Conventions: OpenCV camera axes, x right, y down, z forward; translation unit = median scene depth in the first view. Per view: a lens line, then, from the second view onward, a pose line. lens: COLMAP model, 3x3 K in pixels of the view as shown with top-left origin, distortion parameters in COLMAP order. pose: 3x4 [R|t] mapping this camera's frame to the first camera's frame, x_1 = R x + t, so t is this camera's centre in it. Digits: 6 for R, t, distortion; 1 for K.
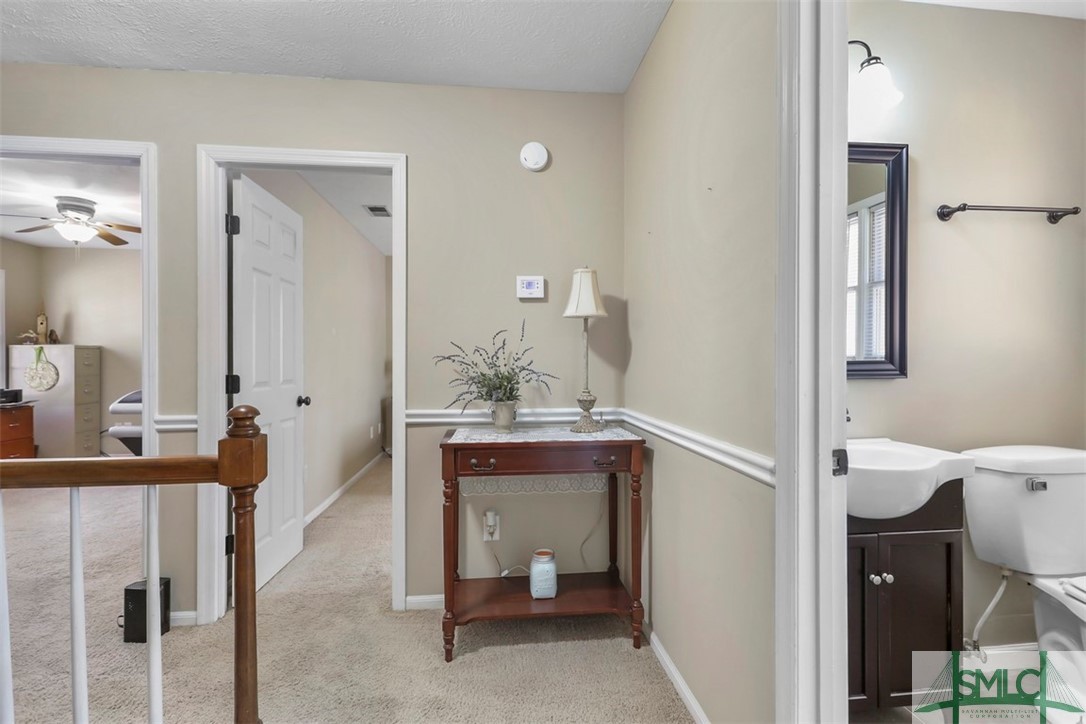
lens RADIAL K [[528.5, 0, 547.7], [0, 528.5, 364.1], [0, 0, 1]] dist [0.016717, -0.009829]
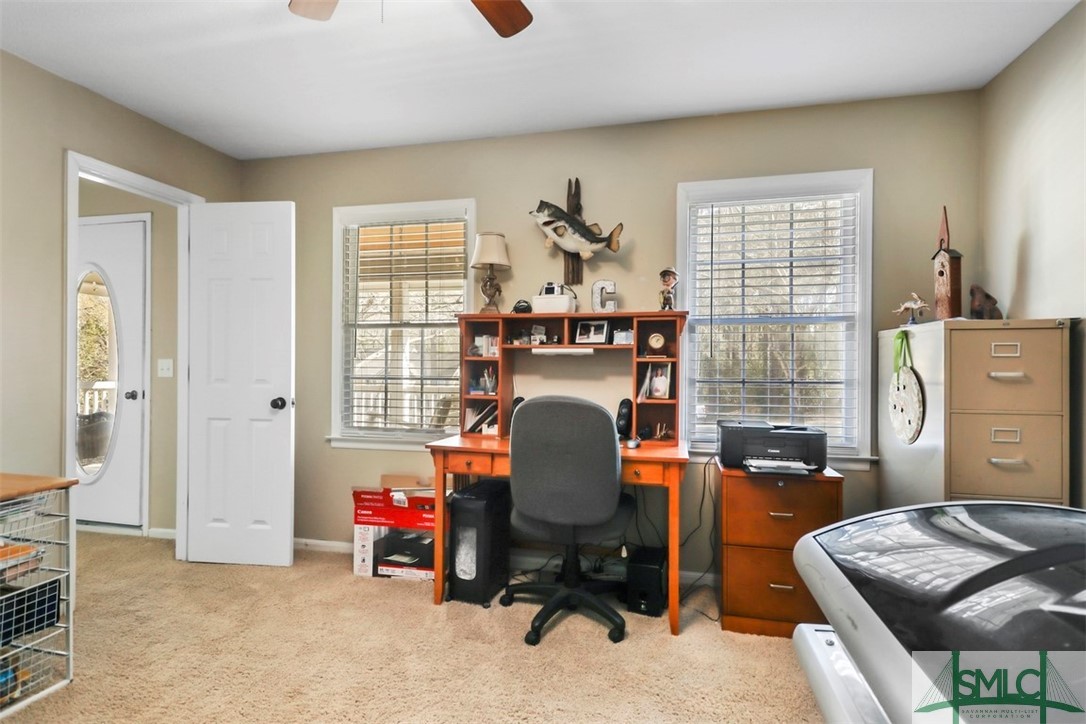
lens RADIAL K [[528.5, 0, 547.7], [0, 528.5, 364.1], [0, 0, 1]] dist [0.016717, -0.009829]
pose [[-0.351258, -0.001072, -0.936278, -0.484095], [-0.007677, 0.999969, 0.001735, -0.006685], [0.936247, 0.007797, -0.351256, 0.885120]]
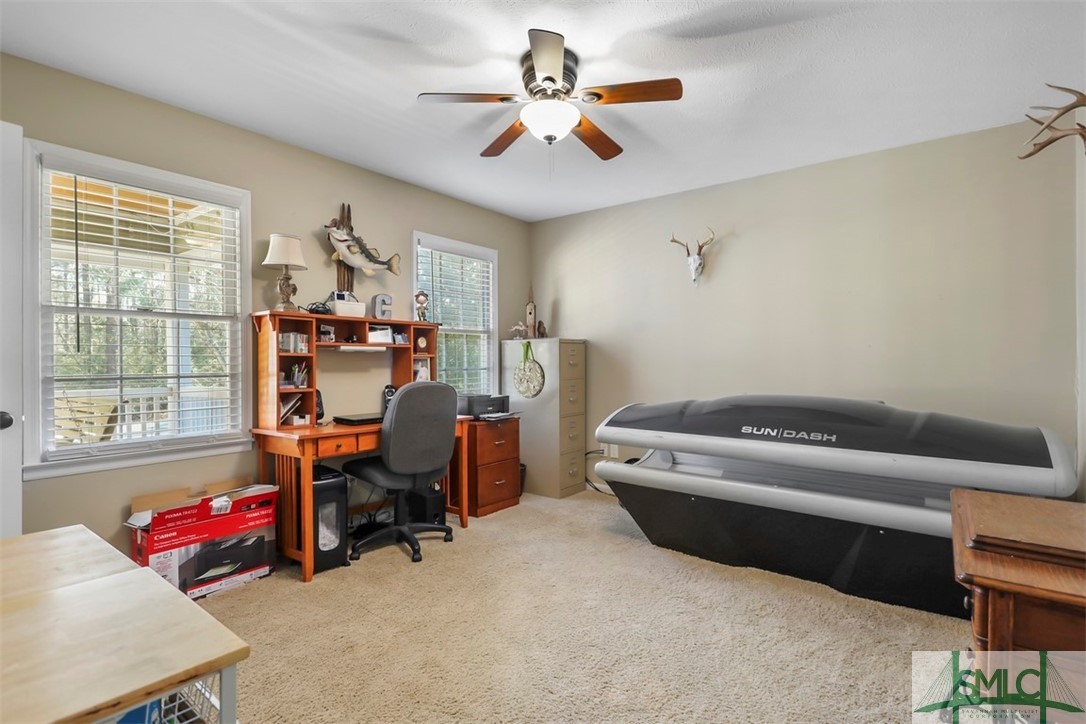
lens RADIAL K [[528.5, 0, 547.7], [0, 528.5, 364.1], [0, 0, 1]] dist [0.016717, -0.009829]
pose [[0.715642, 0.006064, -0.698441, -0.376984], [-0.000940, 0.999970, 0.007719, -0.005204], [0.698467, -0.004867, 0.715626, 0.451811]]
